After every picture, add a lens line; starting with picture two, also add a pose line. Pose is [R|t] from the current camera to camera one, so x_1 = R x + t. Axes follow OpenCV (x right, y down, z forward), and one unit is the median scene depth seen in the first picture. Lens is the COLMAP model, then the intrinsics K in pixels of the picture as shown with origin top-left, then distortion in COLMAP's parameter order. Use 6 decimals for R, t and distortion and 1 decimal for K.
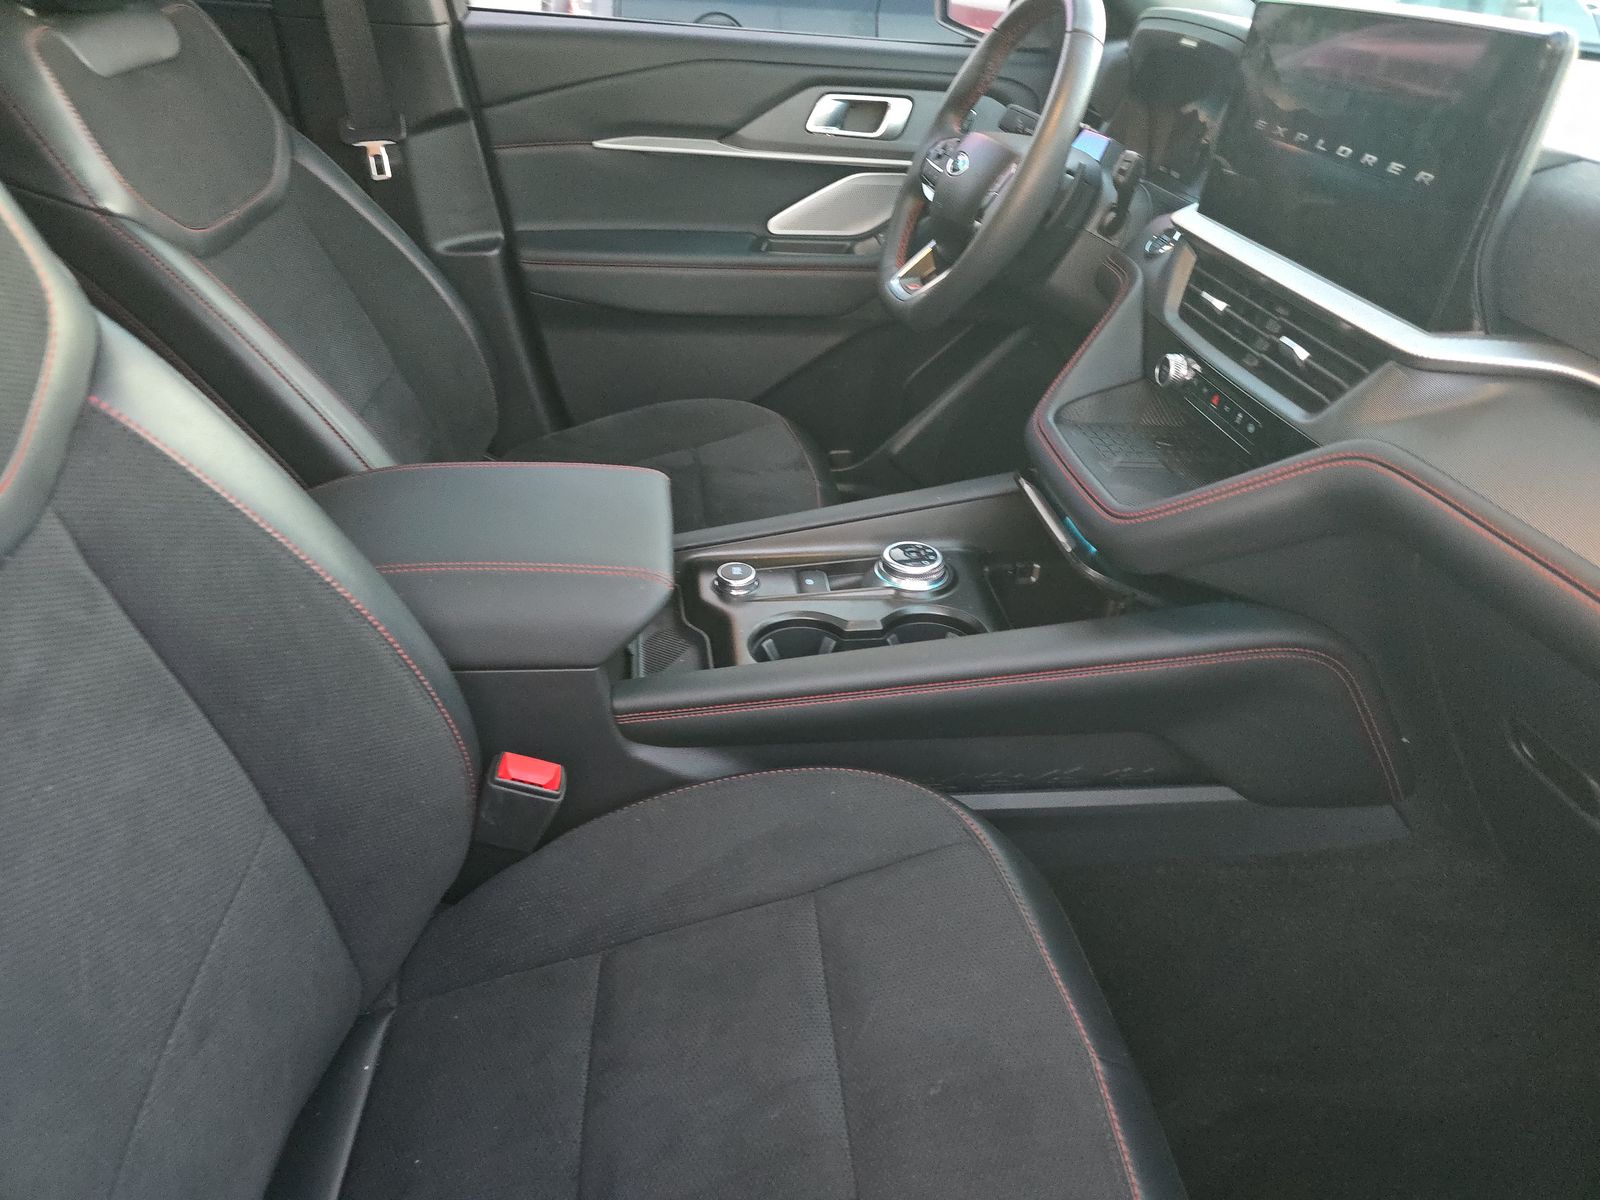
lens RADIAL K [[1070.1, 0, 794.9], [0, 1070.1, 585.5], [0, 0, 1]] dist [0.095910, -0.094307]
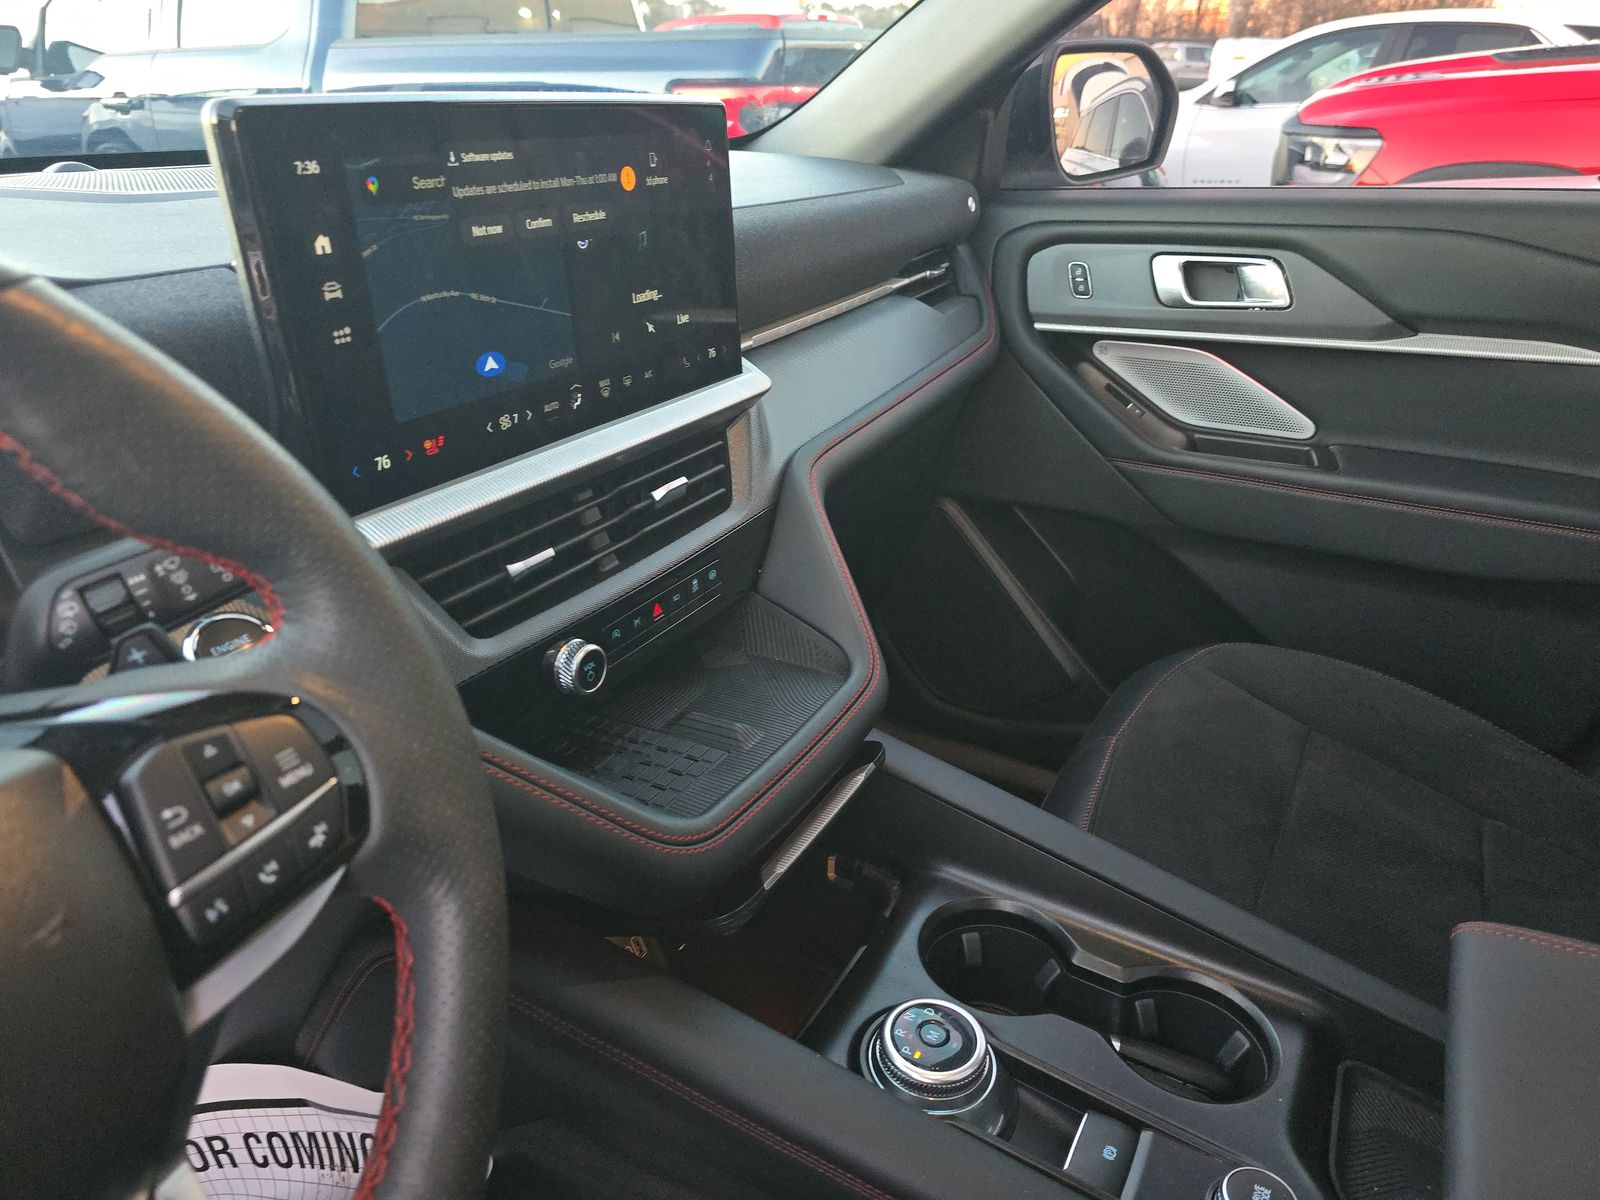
lens RADIAL K [[1070.1, 0, 794.9], [0, 1070.1, 585.5], [0, 0, 1]] dist [0.095910, -0.094307]
pose [[-0.807272, -0.286189, 0.516147, -0.069705], [0.268771, 0.600333, 0.753235, -0.752904], [-0.525427, 0.746791, -0.407713, 1.308493]]
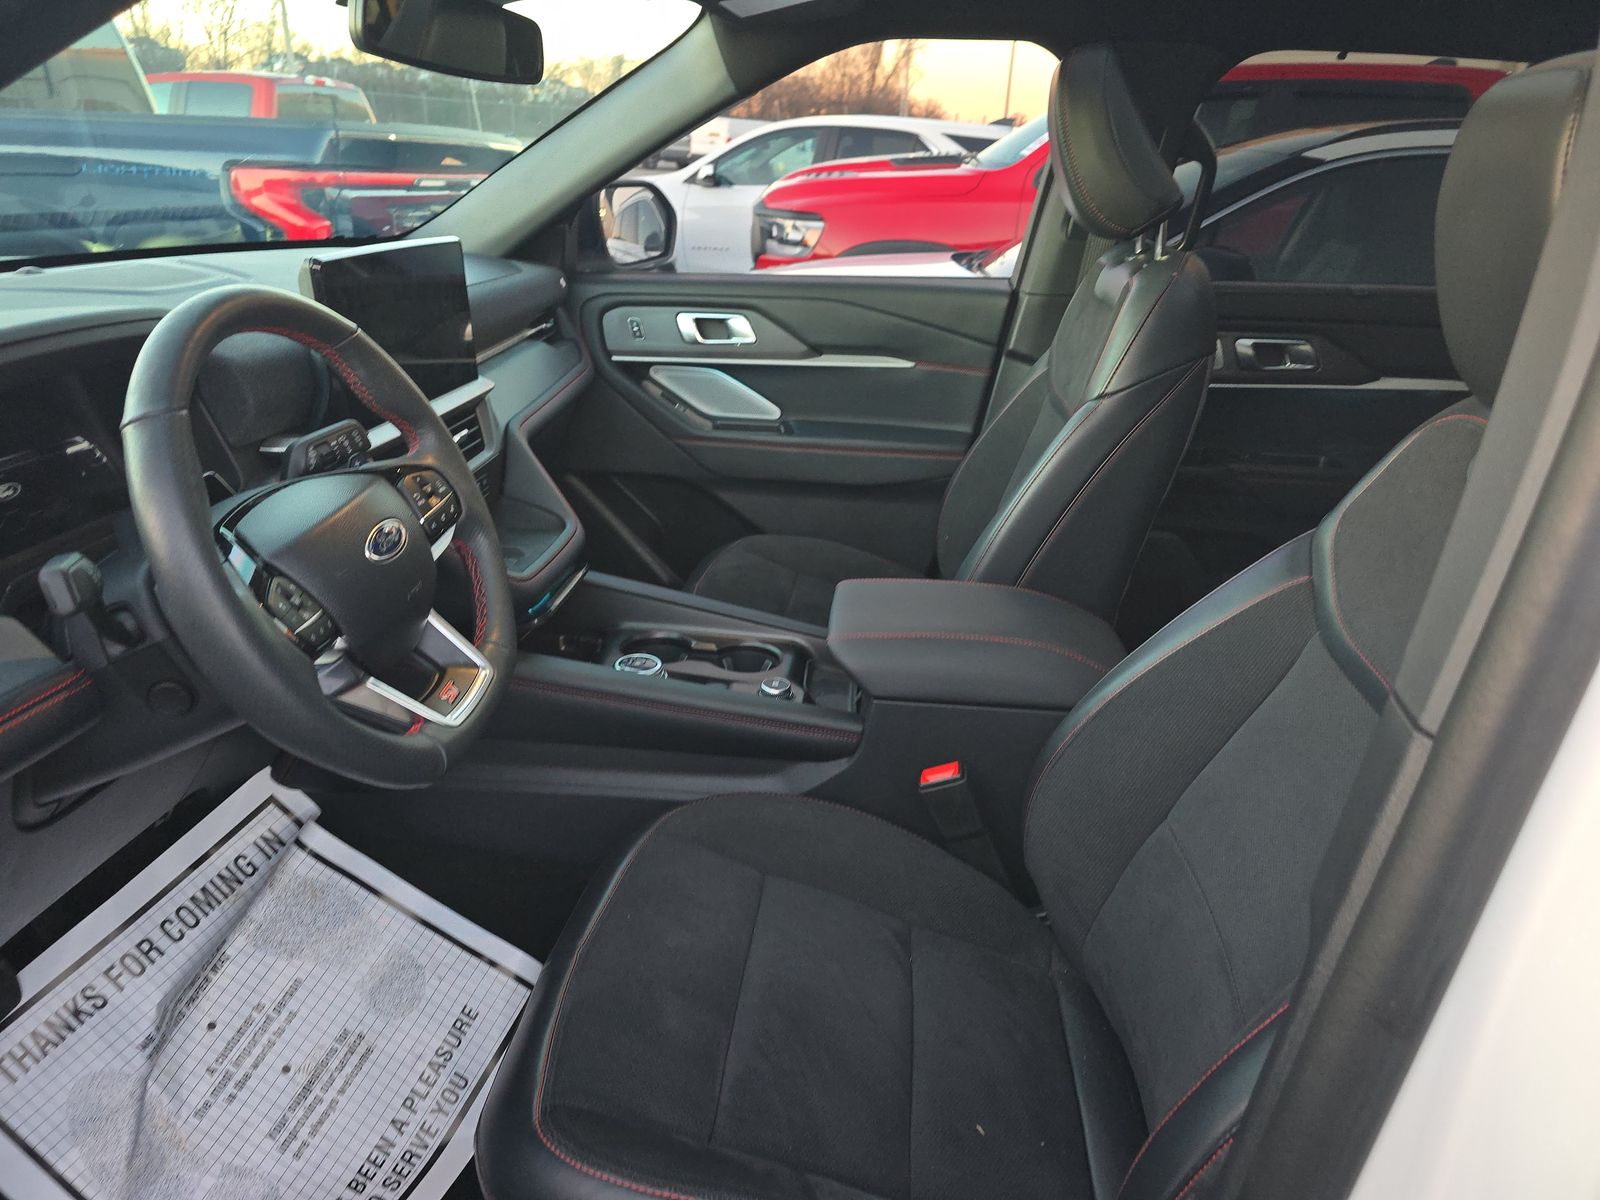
lens RADIAL K [[1070.1, 0, 794.9], [0, 1070.1, 585.5], [0, 0, 1]] dist [0.095910, -0.094307]
pose [[-0.974766, -0.149807, 0.165496, -0.323247], [0.038950, 0.615860, 0.786892, -1.297611], [-0.219804, 0.773482, -0.594484, 1.969345]]
